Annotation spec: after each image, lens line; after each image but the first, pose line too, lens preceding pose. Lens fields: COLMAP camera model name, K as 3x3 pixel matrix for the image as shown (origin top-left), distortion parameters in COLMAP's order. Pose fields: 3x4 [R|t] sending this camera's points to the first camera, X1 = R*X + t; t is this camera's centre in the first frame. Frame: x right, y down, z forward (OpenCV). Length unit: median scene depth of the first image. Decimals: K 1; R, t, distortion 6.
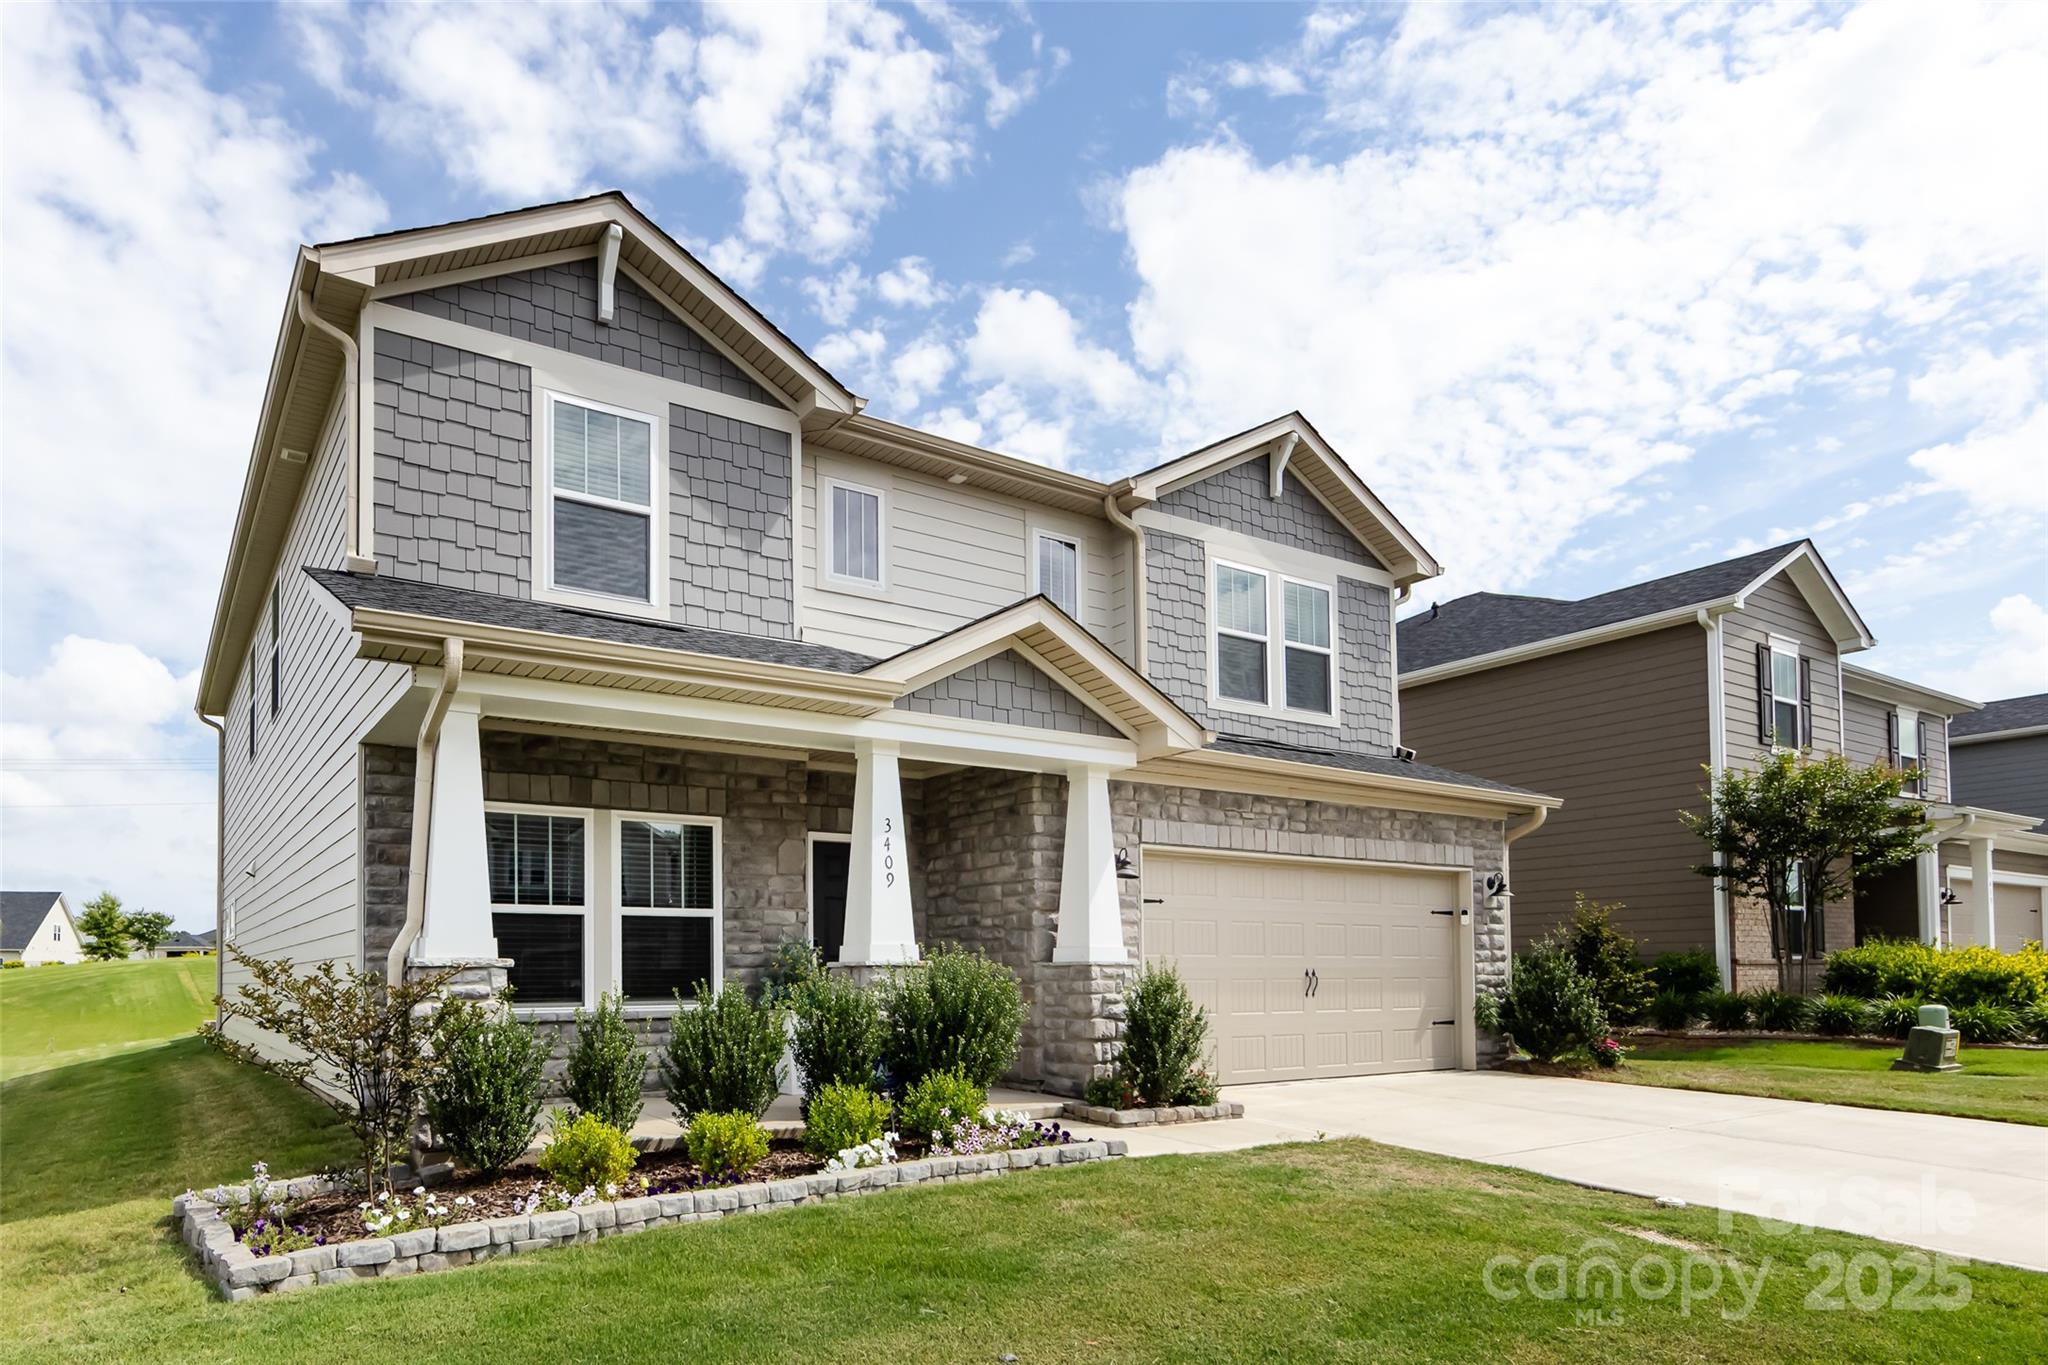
lens RADIAL K [[805.4, 0, 1026.7], [0, 805.4, 687.2], [0, 0, 1]] dist [-0.001092, 0.000043]
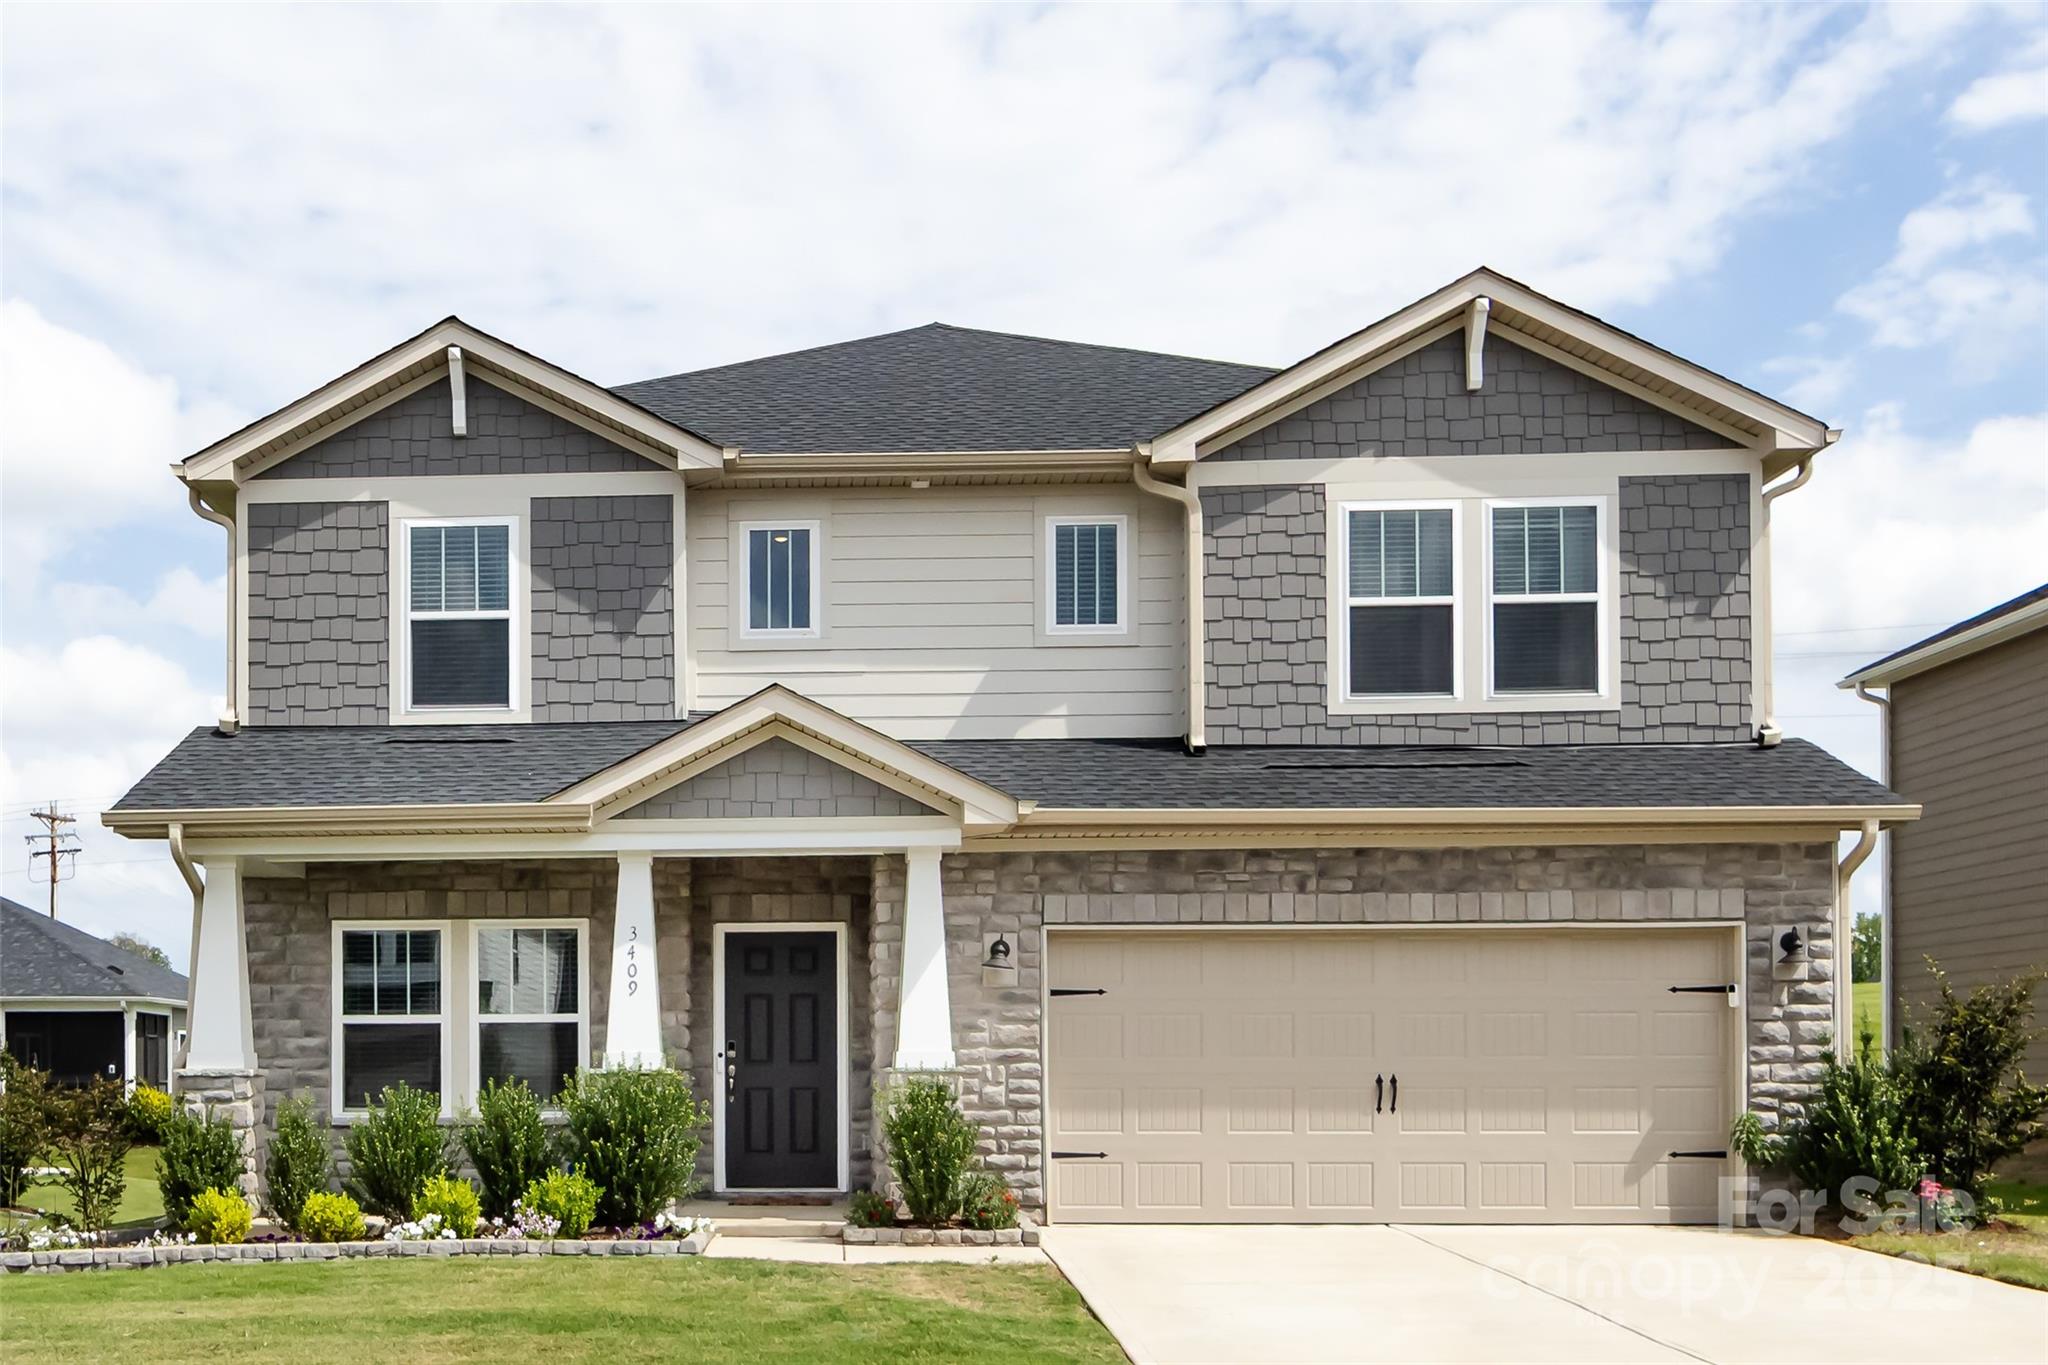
lens RADIAL K [[1149.1, 0, 1023.6], [0, 1149.1, 617.2], [0, 0, 1]] dist [-0.002341, -0.000489]
pose [[0.948791, -0.115648, -0.293974, 0.544060], [0.104177, 0.993068, -0.054440, -0.067231], [0.298232, 0.021027, 0.954262, -0.173463]]
